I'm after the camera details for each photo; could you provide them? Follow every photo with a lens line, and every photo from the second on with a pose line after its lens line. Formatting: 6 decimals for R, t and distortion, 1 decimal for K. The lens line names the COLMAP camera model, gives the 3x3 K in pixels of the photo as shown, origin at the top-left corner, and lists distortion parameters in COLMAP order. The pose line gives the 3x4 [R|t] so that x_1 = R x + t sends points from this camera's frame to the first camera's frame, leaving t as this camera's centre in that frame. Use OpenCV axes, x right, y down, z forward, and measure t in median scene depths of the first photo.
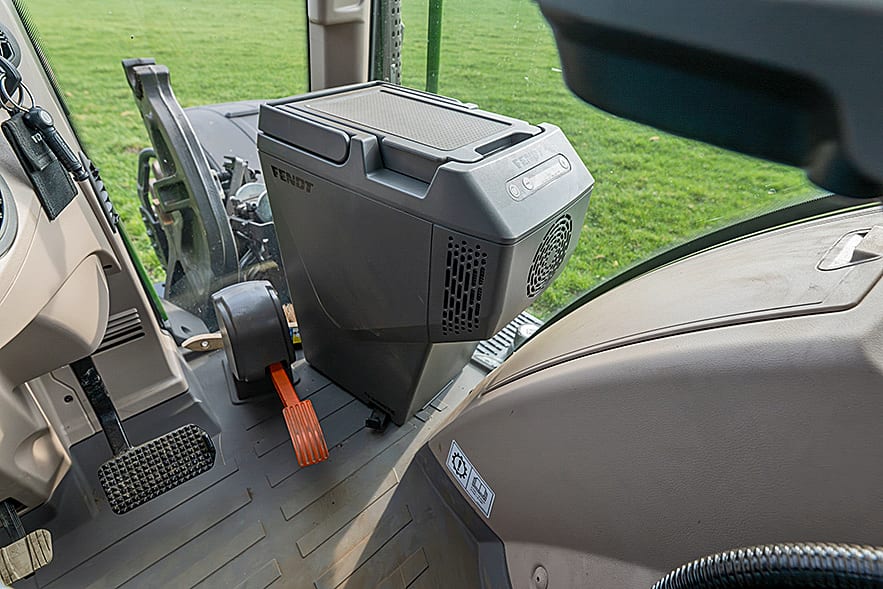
lens RADIAL K [[476.6, 0, 441.5], [0, 476.6, 294.5], [0, 0, 1]] dist [0.000294, -0.000706]
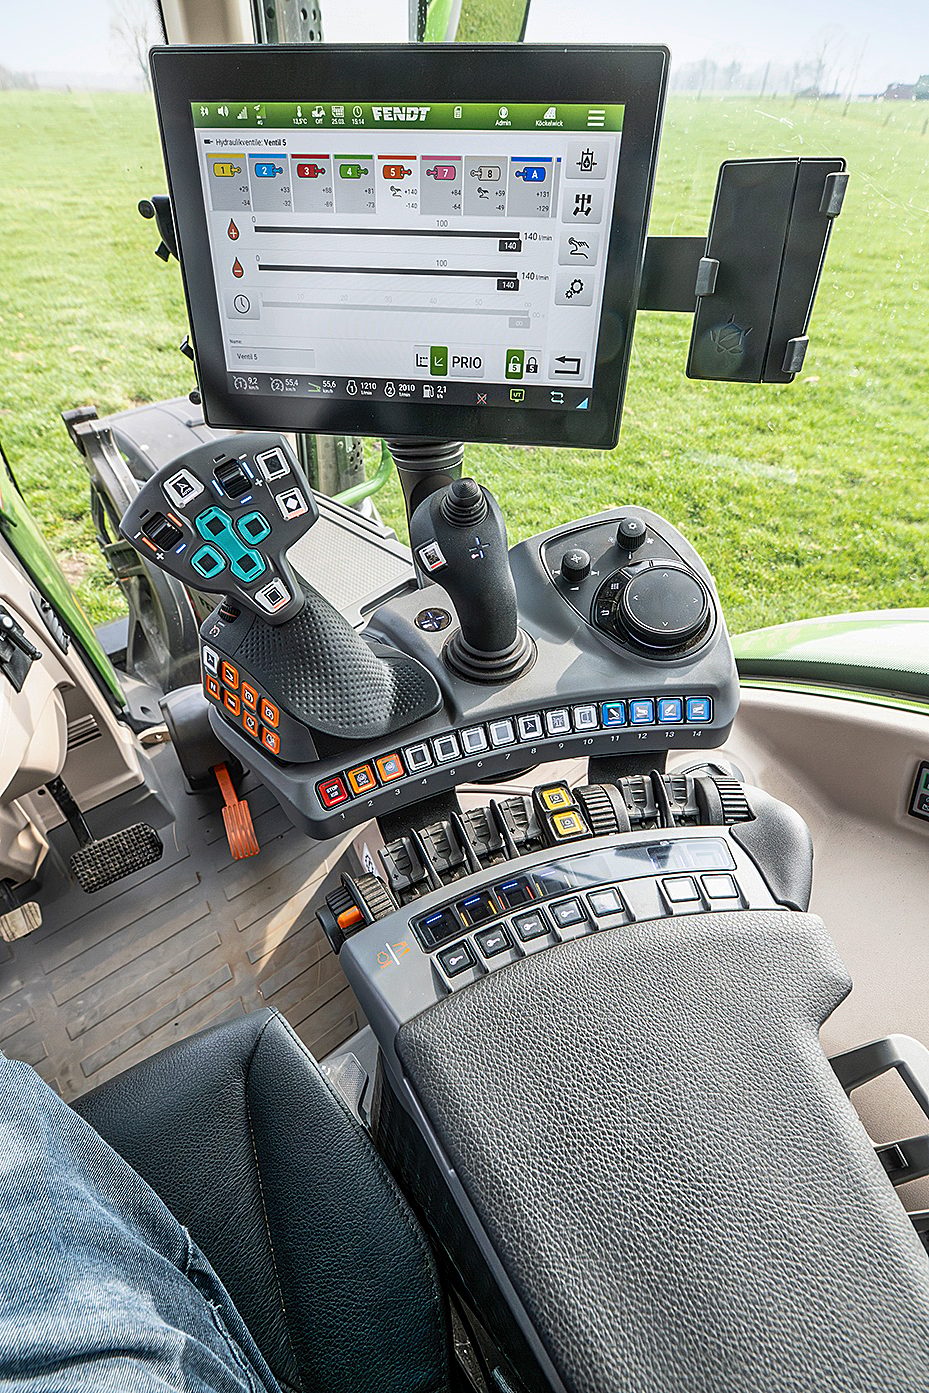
lens RADIAL K [[656.9, 0, 464.5], [0, 656.9, 696.5], [0, 0, 1]] dist [0.000323, -0.001209]
pose [[0.996721, 0.027027, -0.076269, 0.057902], [-0.014043, 0.986044, 0.165892, -0.047380], [0.079688, -0.164277, 0.983190, -0.072766]]
